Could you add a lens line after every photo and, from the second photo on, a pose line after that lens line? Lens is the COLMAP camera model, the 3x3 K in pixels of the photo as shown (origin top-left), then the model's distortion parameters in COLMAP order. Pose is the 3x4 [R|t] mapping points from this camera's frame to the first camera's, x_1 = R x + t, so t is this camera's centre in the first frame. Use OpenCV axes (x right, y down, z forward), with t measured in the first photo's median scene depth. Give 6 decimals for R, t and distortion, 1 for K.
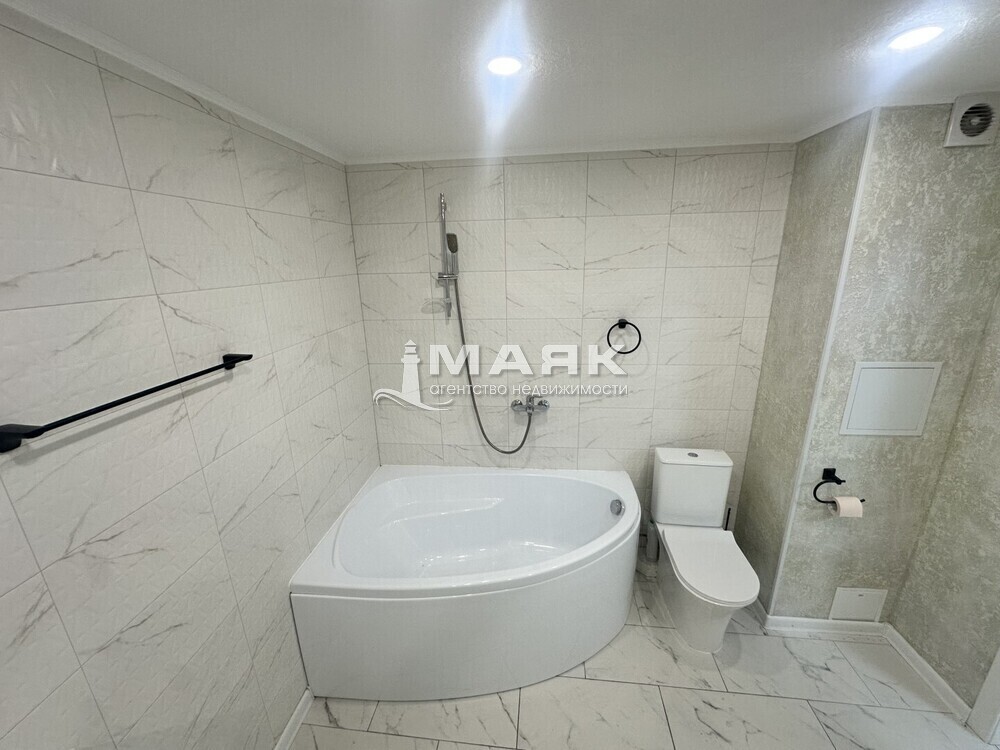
lens RADIAL K [[401.2, 0, 499.7], [0, 401.2, 374.7], [0, 0, 1]] dist [-0.004565, 0.000819]
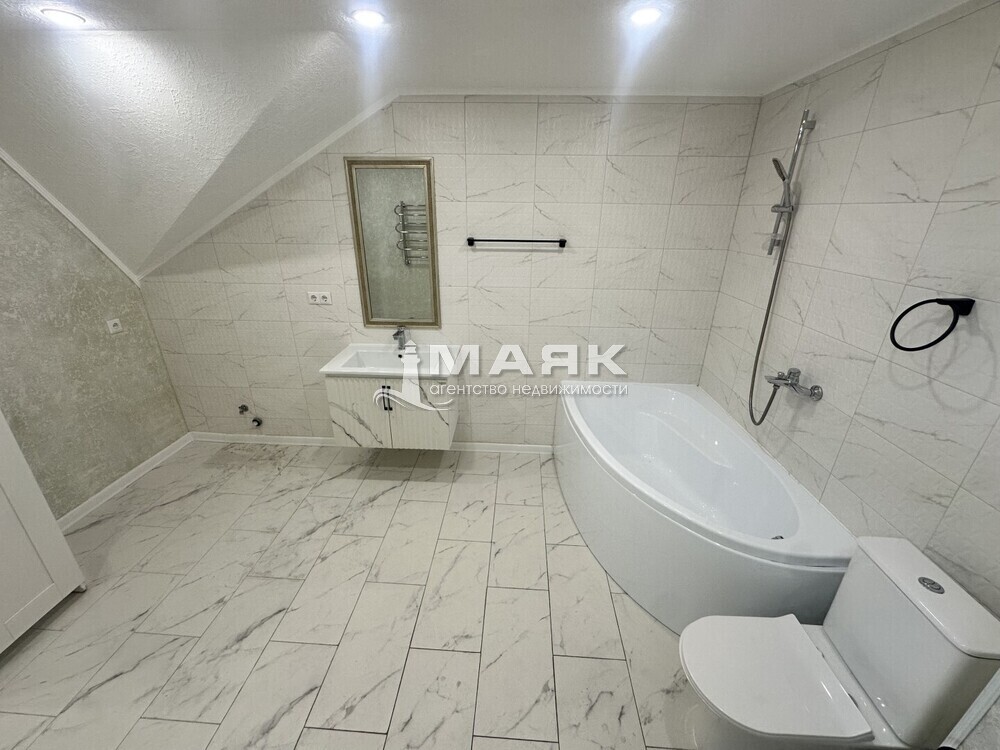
lens RADIAL K [[401.2, 0, 497.9], [0, 401.2, 374.5], [0, 0, 1]] dist [-0.004565, 0.000819]
pose [[0.056668, 0.404579, -0.912746, 0.884176], [-0.294691, 0.880261, 0.371884, -0.067554], [0.953911, 0.247904, 0.169109, 0.355105]]
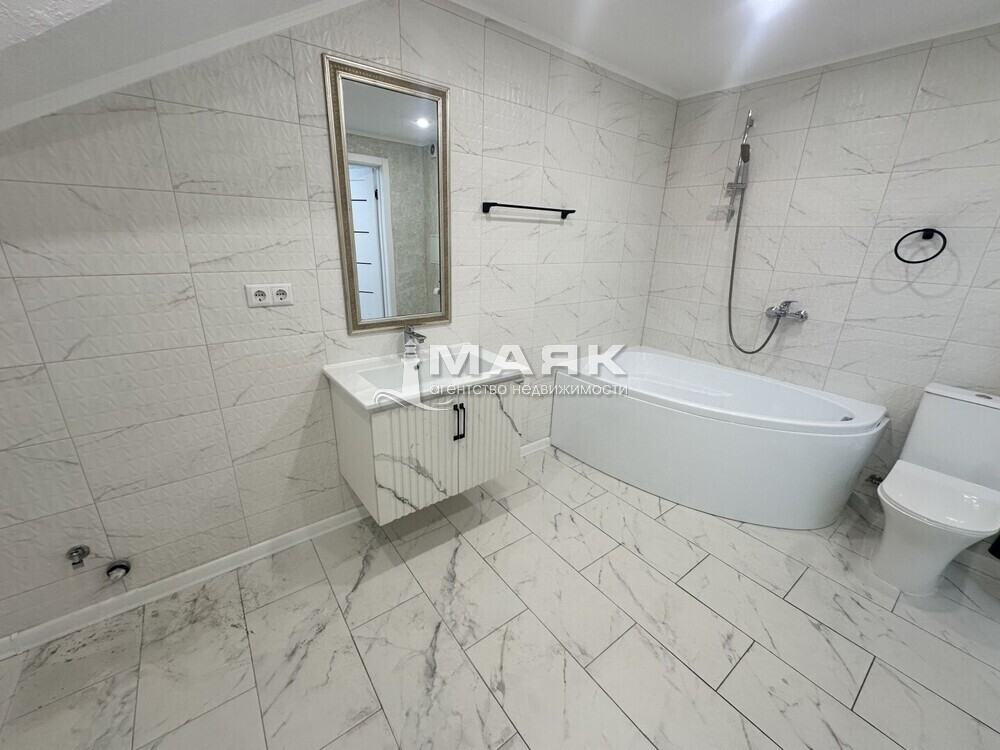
lens RADIAL K [[401.2, 0, 499.2], [0, 401.2, 374.4], [0, 0, 1]] dist [-0.004565, 0.000819]
pose [[0.686630, 0.281519, -0.670288, 0.367106], [-0.251681, 0.957018, 0.144128, 0.317572], [0.682053, 0.069737, 0.727970, -0.319942]]
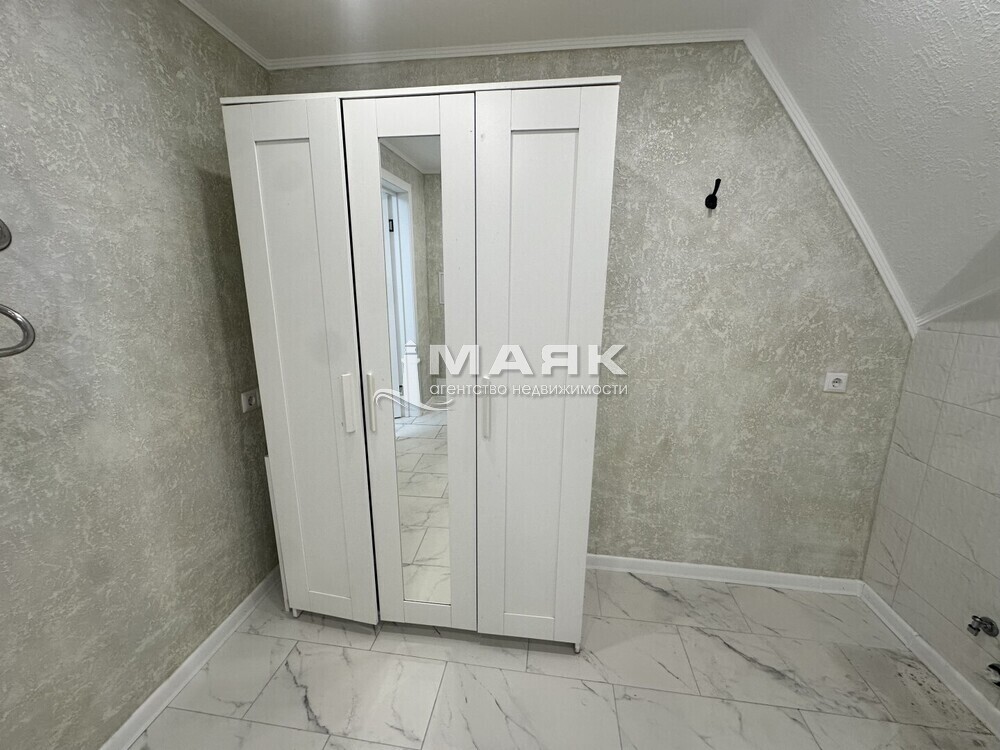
lens RADIAL K [[401.2, 0, 499.1], [0, 401.2, 374.8], [0, 0, 1]] dist [-0.004565, 0.000819]
pose [[-0.999628, 0.006085, 0.026570, 0.270409], [0.018030, 0.878657, 0.477113, 0.201700], [-0.020443, 0.477415, -0.878440, 0.119065]]
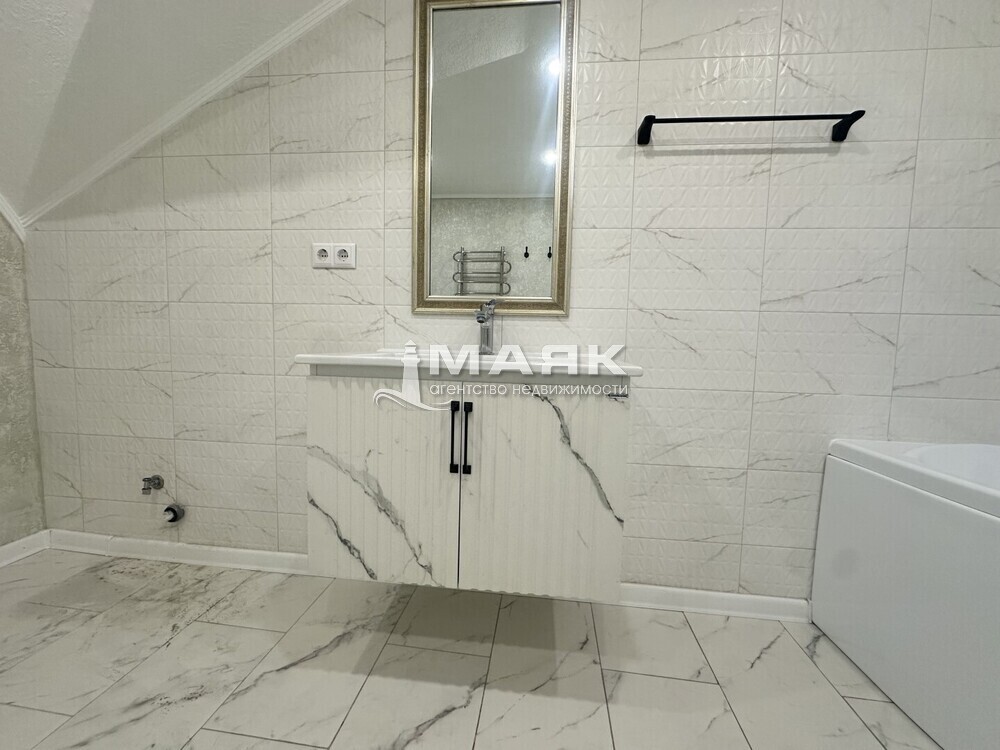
lens RADIAL K [[401.2, 0, 499.6], [0, 401.2, 374.2], [0, 0, 1]] dist [-0.004565, 0.000819]
pose [[-0.009417, 0.101922, -0.994748, 0.208937], [-0.307949, 0.946148, 0.099858, 0.432785], [0.951356, 0.307272, 0.022477, 0.265993]]
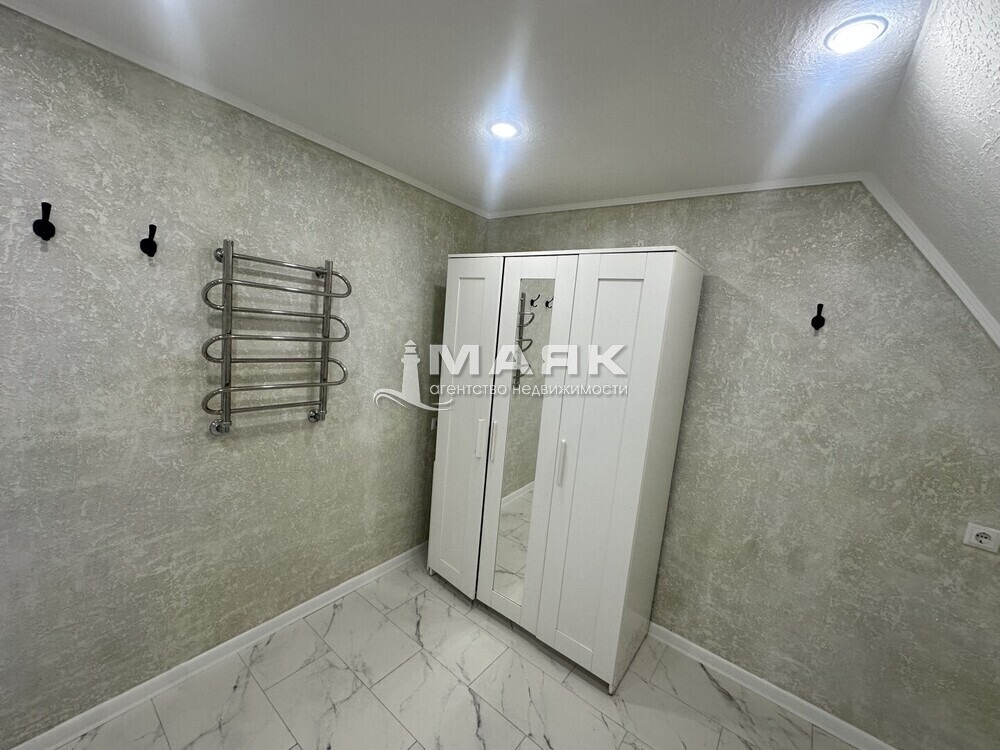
lens RADIAL K [[401.2, 0, 498.3], [0, 401.2, 375.2], [0, 0, 1]] dist [-0.004565, 0.000819]
pose [[-0.847627, -0.126785, 0.515222, -0.024796], [0.071520, 0.934869, 0.347714, 0.045440], [-0.525750, 0.331580, -0.783353, 0.293846]]
